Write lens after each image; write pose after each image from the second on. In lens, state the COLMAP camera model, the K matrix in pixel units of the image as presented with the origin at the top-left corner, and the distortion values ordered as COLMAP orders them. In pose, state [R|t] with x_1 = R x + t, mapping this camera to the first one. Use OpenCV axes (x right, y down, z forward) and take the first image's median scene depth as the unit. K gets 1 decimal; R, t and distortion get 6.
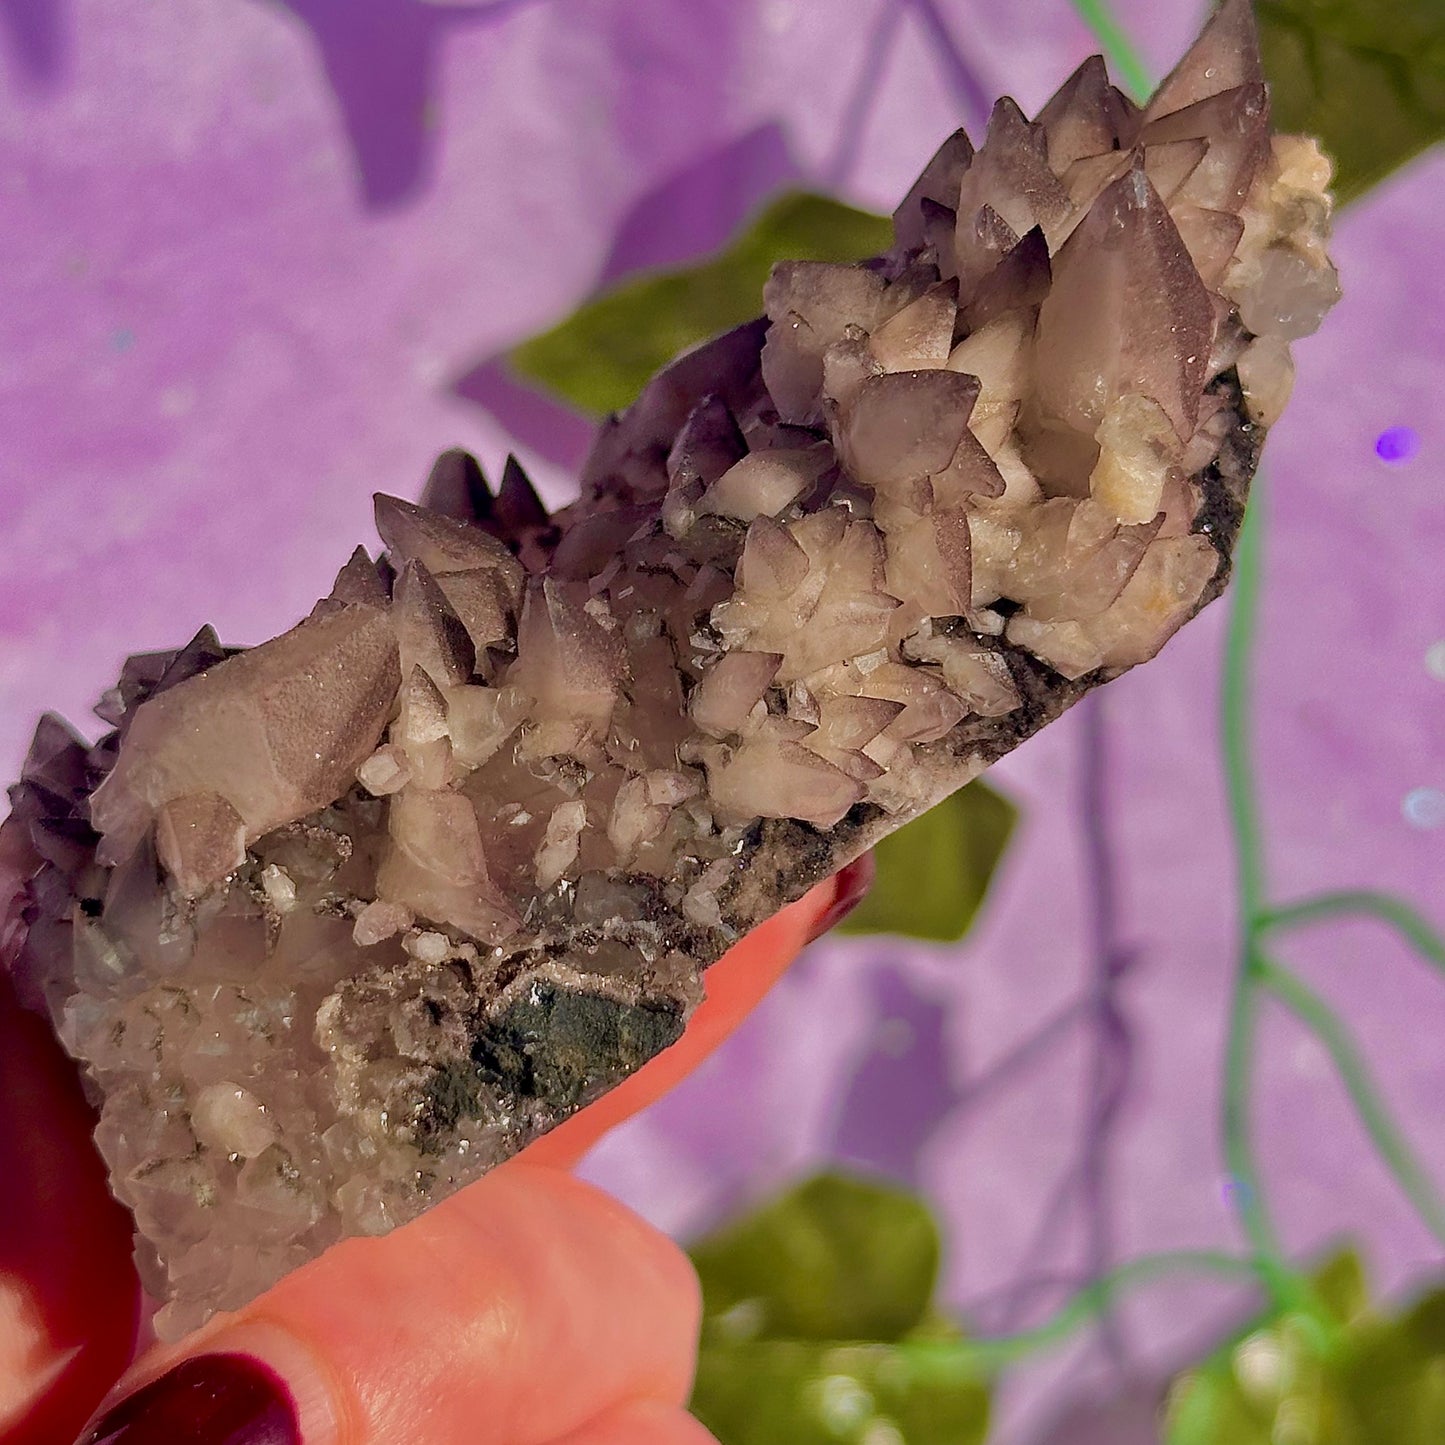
lens RADIAL K [[3949.4, 0, 714.0], [0, 3949.4, 712.5], [0, 0, 1]] dist [0.106171, 0.000000]
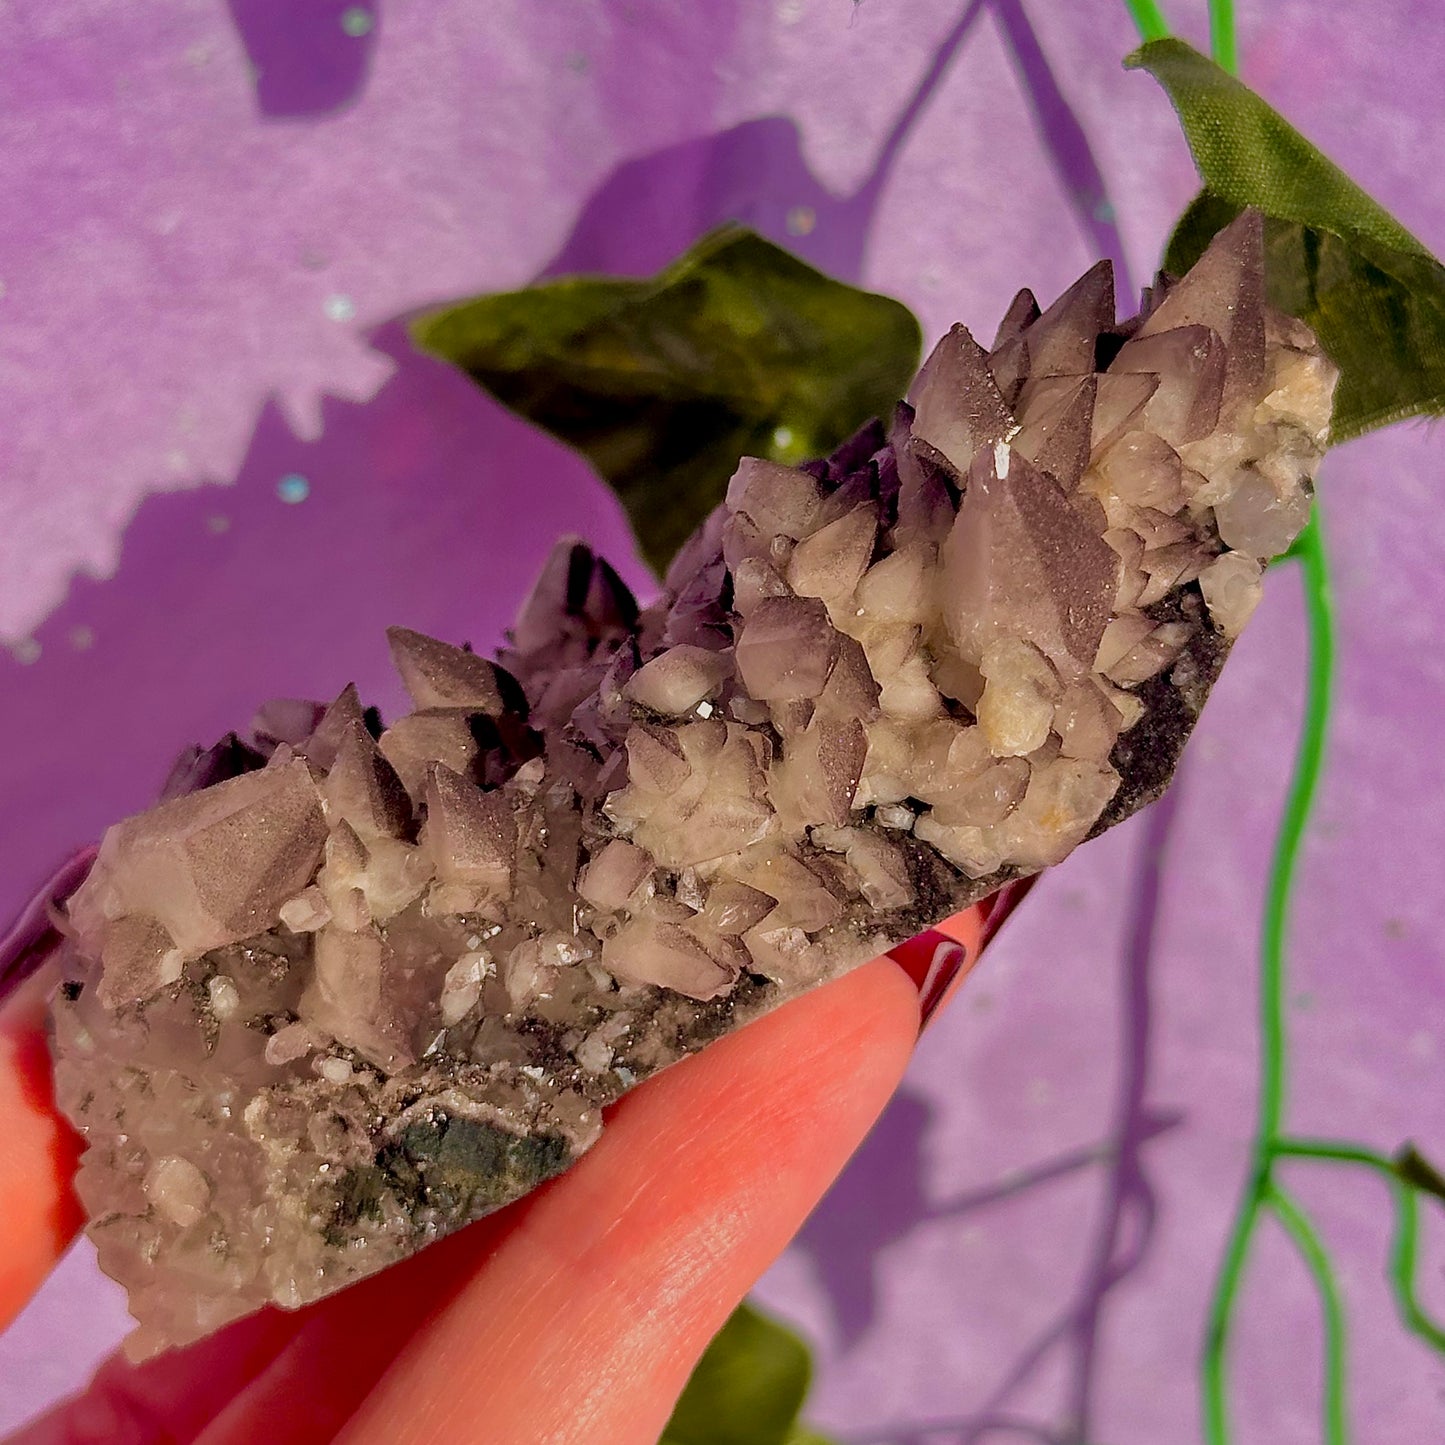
lens RADIAL K [[3949.4, 0, 725.3], [0, 3949.4, 727.8], [0, 0, 1]] dist [0.106171, 0.000000]
pose [[0.955326, 0.112486, -0.273310, 0.325089], [-0.077893, 0.987873, 0.134310, -0.193109], [0.285104, -0.107021, 0.952503, -0.025457]]
